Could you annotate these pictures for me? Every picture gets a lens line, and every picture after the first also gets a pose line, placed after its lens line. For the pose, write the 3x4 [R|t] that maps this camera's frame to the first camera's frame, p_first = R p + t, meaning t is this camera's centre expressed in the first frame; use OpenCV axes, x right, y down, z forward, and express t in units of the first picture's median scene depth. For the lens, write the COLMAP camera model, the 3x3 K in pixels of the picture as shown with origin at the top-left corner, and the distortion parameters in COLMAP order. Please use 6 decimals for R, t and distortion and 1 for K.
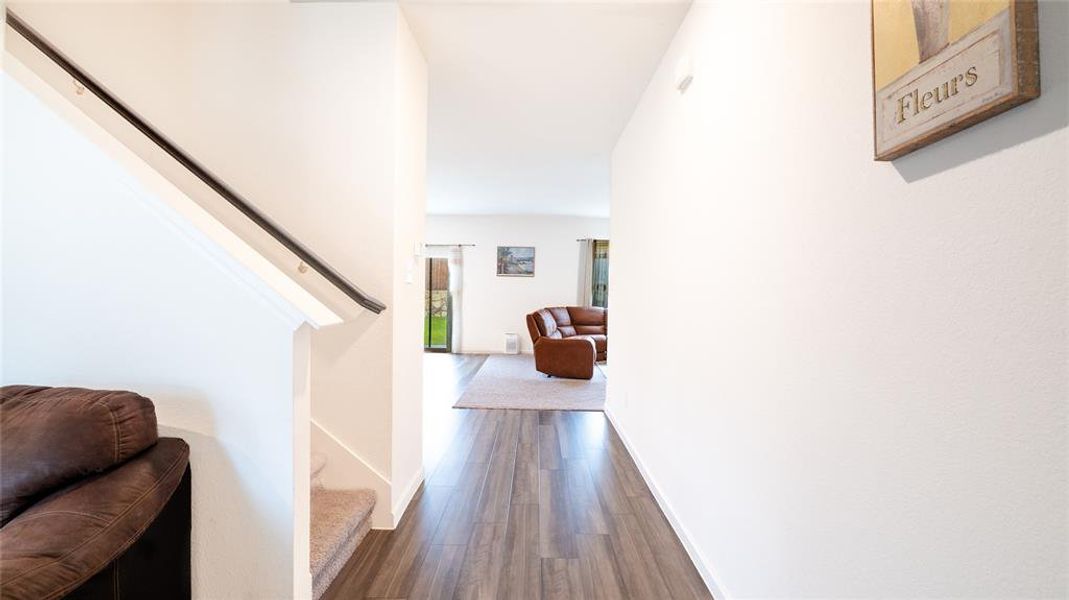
lens RADIAL K [[508.9, 0, 531.2], [0, 508.9, 269.5], [0, 0, 1]] dist [-0.027465, -0.000112]
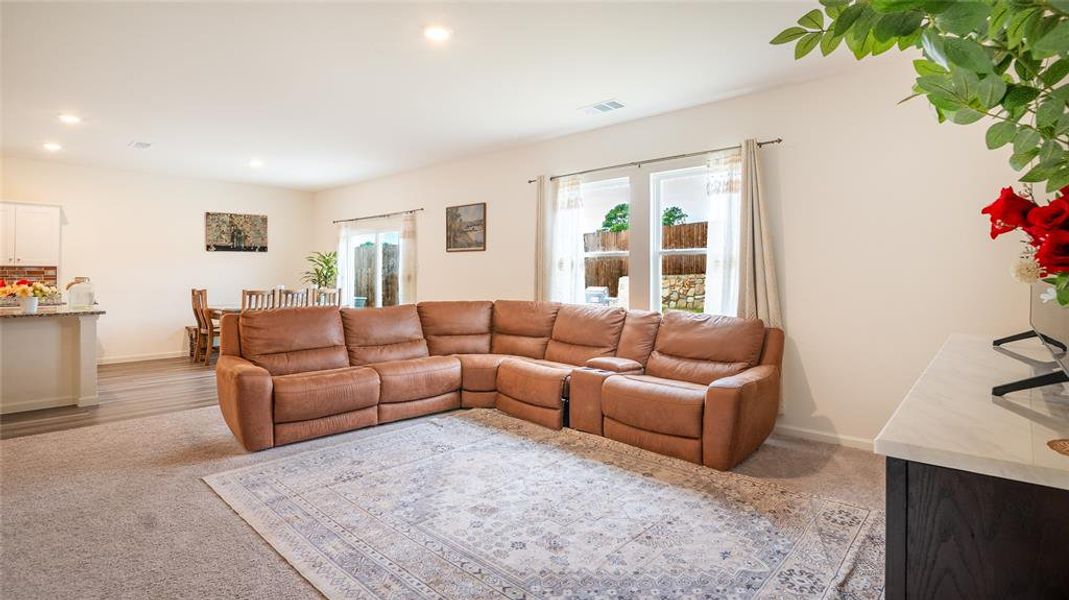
lens RADIAL K [[519.7, 0, 534.7], [0, 519.7, 268.9], [0, 0, 1]] dist [-0.025061, -0.000440]
pose [[0.747995, -0.024012, -0.663270, 0.464073], [0.041384, 0.999088, 0.010500, 0.032160], [0.662413, -0.035303, 0.748307, 0.570114]]
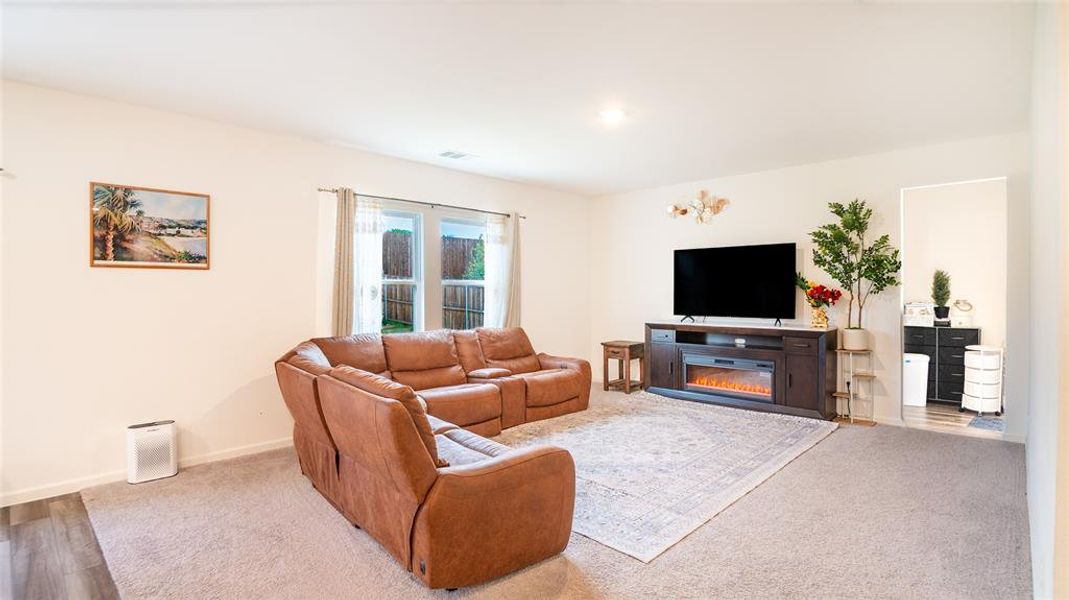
lens RADIAL K [[516.5, 0, 534.8], [0, 516.5, 295.8], [0, 0, 1]] dist [-0.024551, -0.001420]
pose [[0.682996, -0.027923, 0.729888, -0.113676], [-0.020056, 0.998175, 0.056955, 0.006935], [-0.730147, -0.053539, 0.681190, 0.537678]]
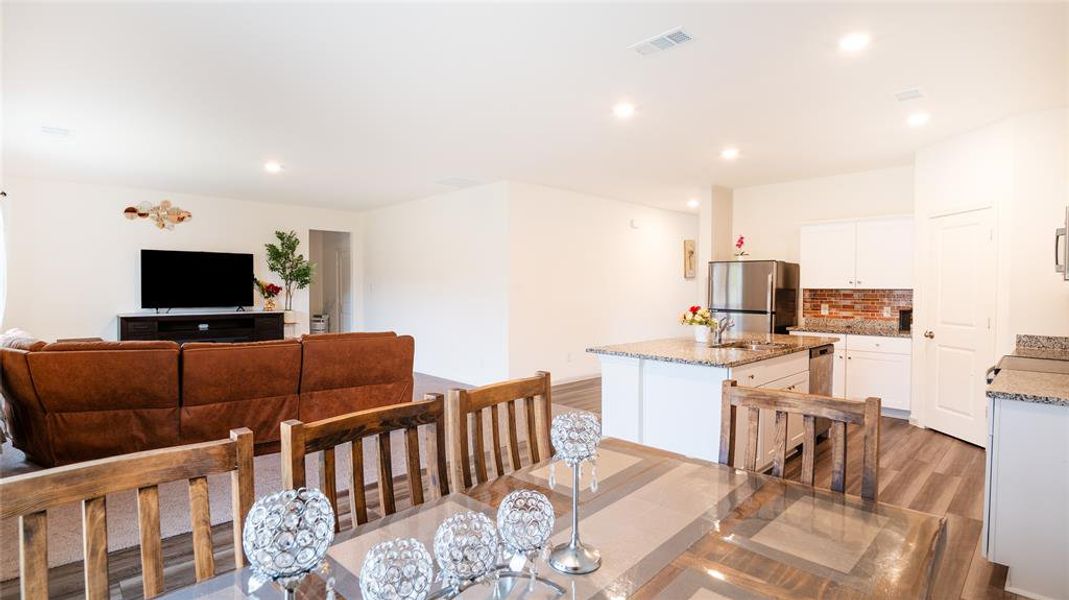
lens RADIAL K [[516.5, 0, 534.8], [0, 516.5, 295.8], [0, 0, 1]] dist [-0.024551, -0.001420]
pose [[-0.708057, -0.053442, 0.704131, -0.397865], [-0.066477, 0.997748, 0.008879, 0.004651], [-0.703020, -0.040522, -0.710015, 0.965595]]
